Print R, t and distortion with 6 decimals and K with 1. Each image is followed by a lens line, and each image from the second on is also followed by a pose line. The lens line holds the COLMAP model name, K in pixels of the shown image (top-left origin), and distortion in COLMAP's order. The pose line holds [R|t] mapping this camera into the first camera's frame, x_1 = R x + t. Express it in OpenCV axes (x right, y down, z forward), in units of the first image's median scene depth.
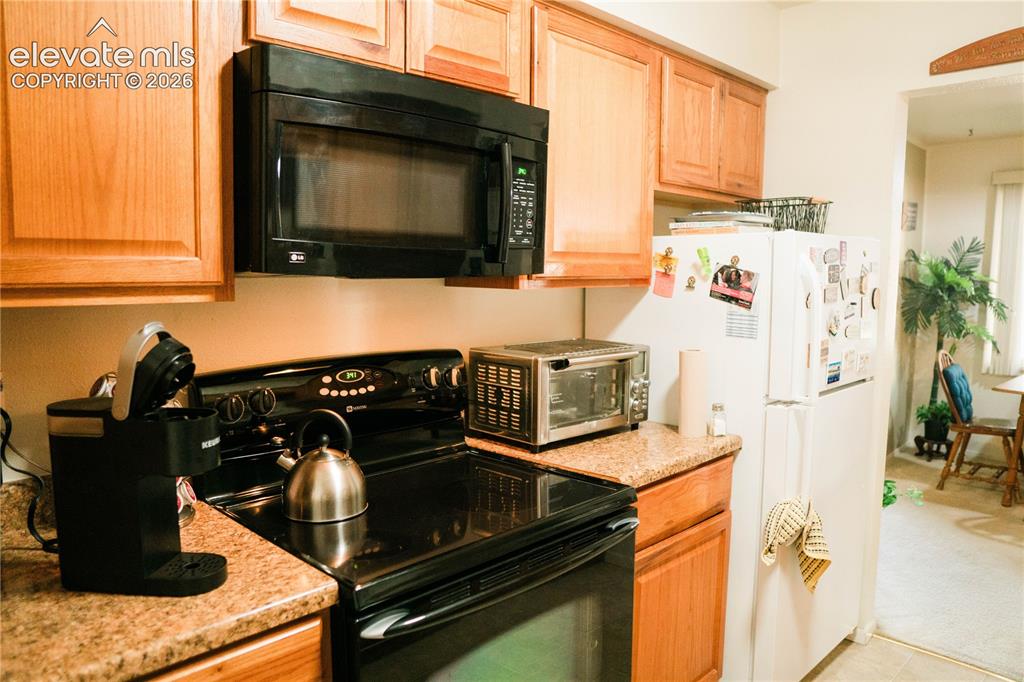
lens RADIAL K [[717.5, 0, 512.0], [0, 717.5, 341.0], [0, 0, 1]] dist [-0.116382, 0.064328]
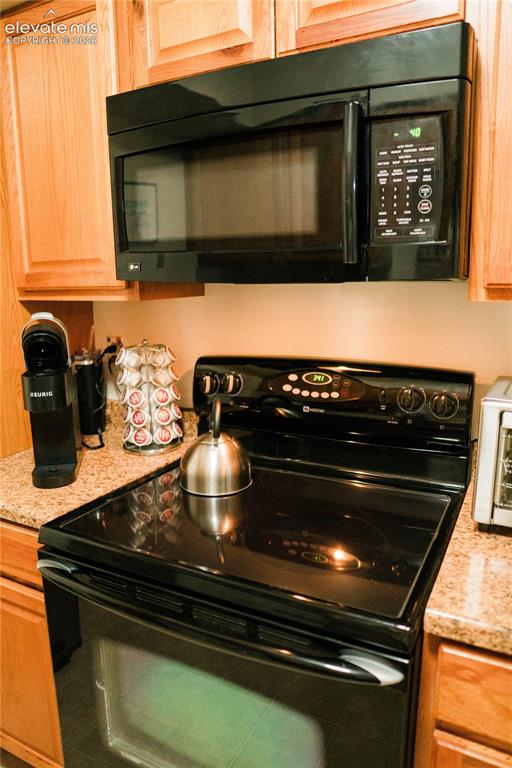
lens RADIAL K [[538.2, 0, 256.4], [0, 538.2, 384.5], [0, 0, 1]] dist [-0.116382, 0.064328]
pose [[0.296126, 0.178091, -0.938399, 0.501274], [-0.081256, 0.983599, 0.161028, -0.063566], [0.951686, 0.028566, 0.305740, 0.706223]]
